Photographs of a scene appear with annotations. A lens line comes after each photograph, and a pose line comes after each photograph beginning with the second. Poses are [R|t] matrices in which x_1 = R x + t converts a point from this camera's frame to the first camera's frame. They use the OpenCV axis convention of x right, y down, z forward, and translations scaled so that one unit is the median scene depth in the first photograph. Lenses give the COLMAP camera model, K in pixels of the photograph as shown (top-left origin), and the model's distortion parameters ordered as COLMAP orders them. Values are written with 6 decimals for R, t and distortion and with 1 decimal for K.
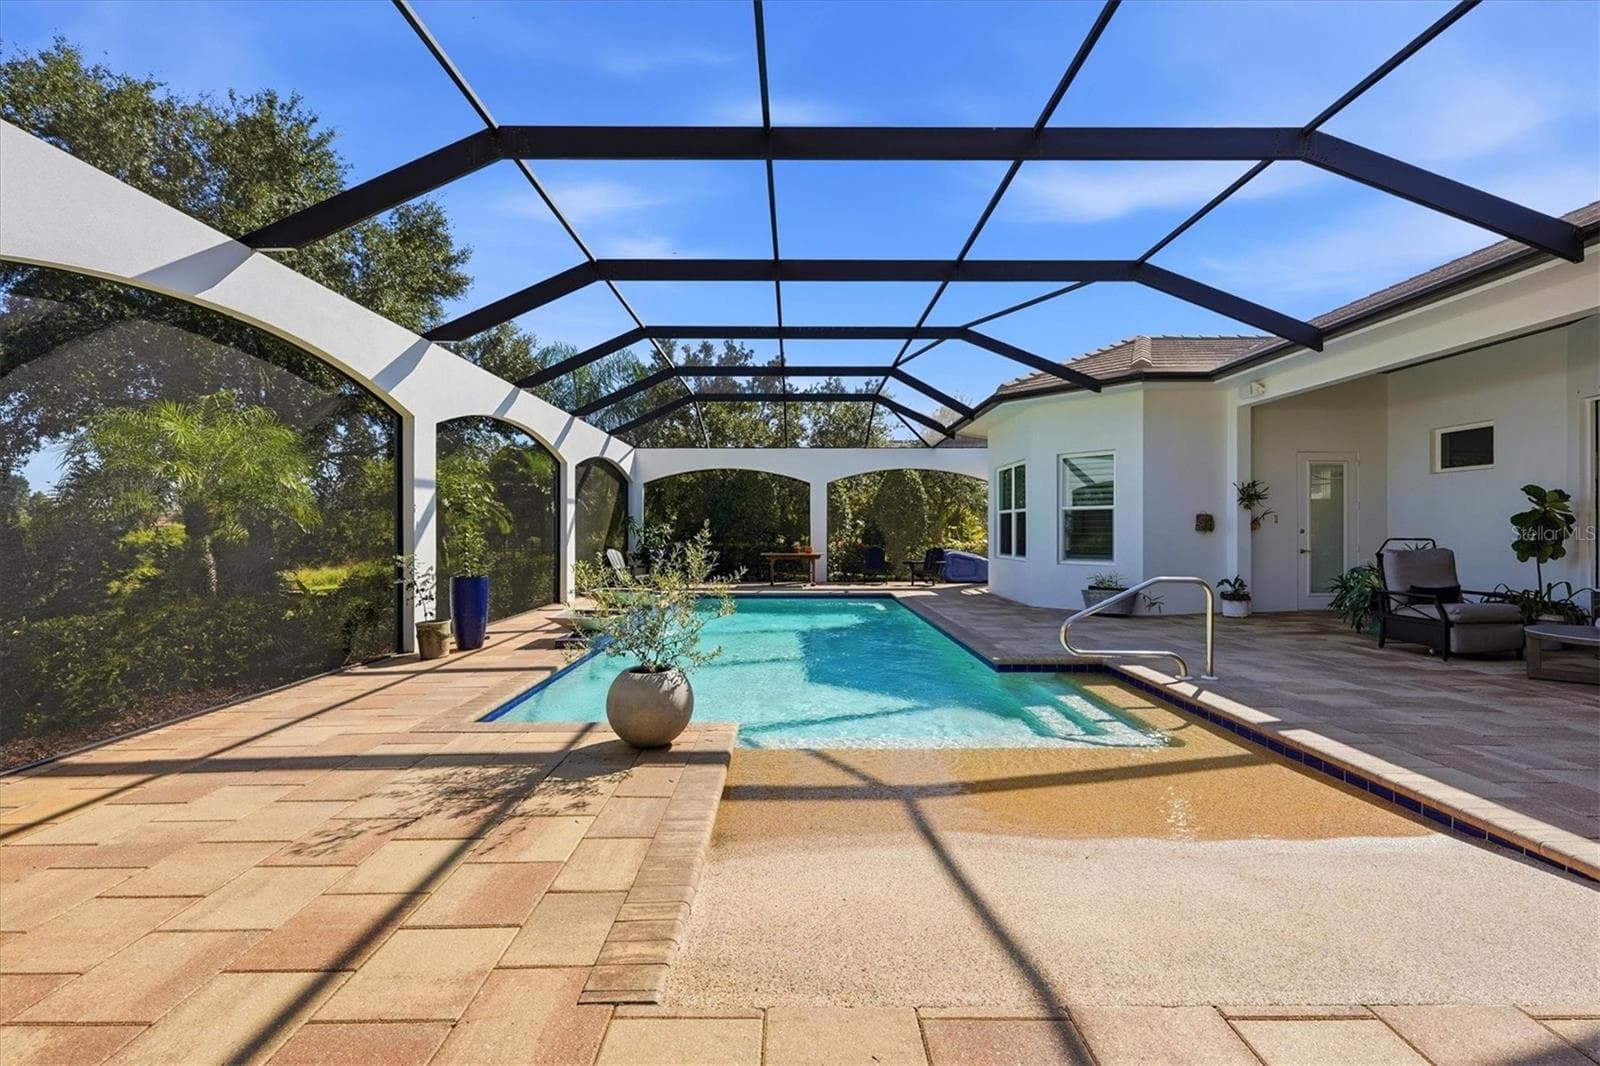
lens RADIAL K [[654.1, 0, 810.0], [0, 654.1, 530.8], [0, 0, 1]] dist [-0.001929, -0.000762]
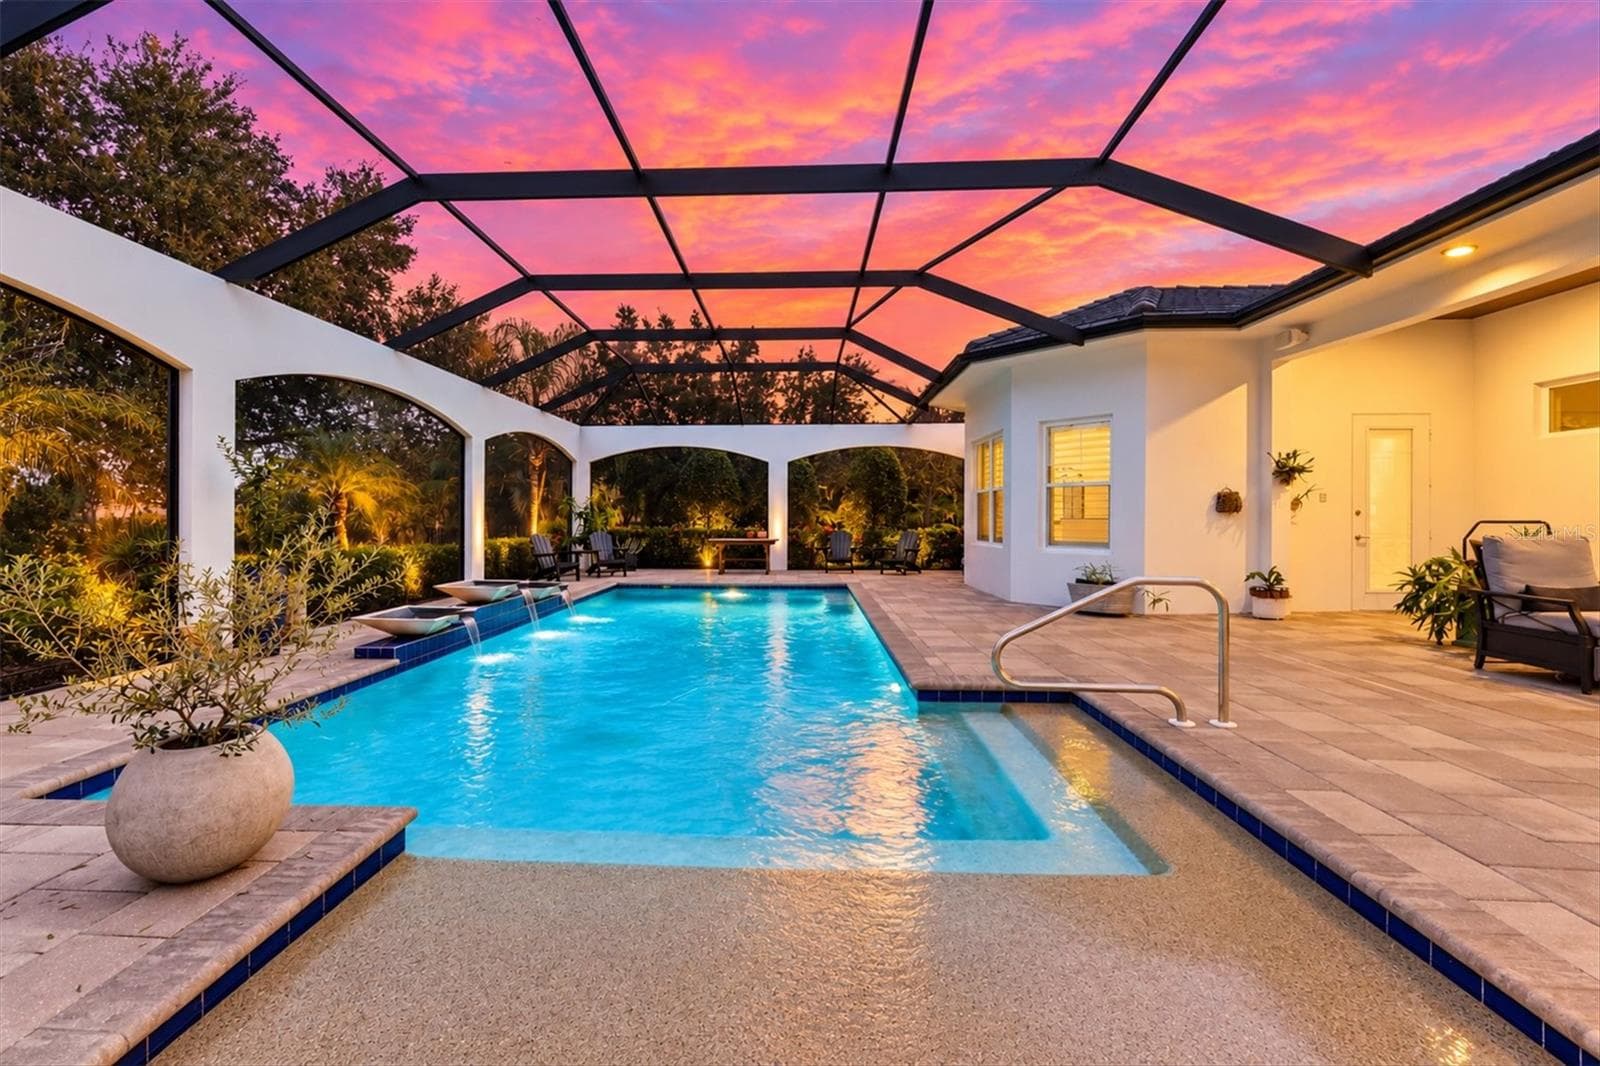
lens RADIAL K [[654.1, 0, 743.2], [0, 654.1, 516.1], [0, 0, 1]] dist [-0.001929, -0.000762]
pose [[0.994576, -0.000834, -0.104012, 0.086182], [0.000866, 1.000000, 0.000265, 0.003913], [0.104011, -0.000354, 0.994576, 0.126913]]
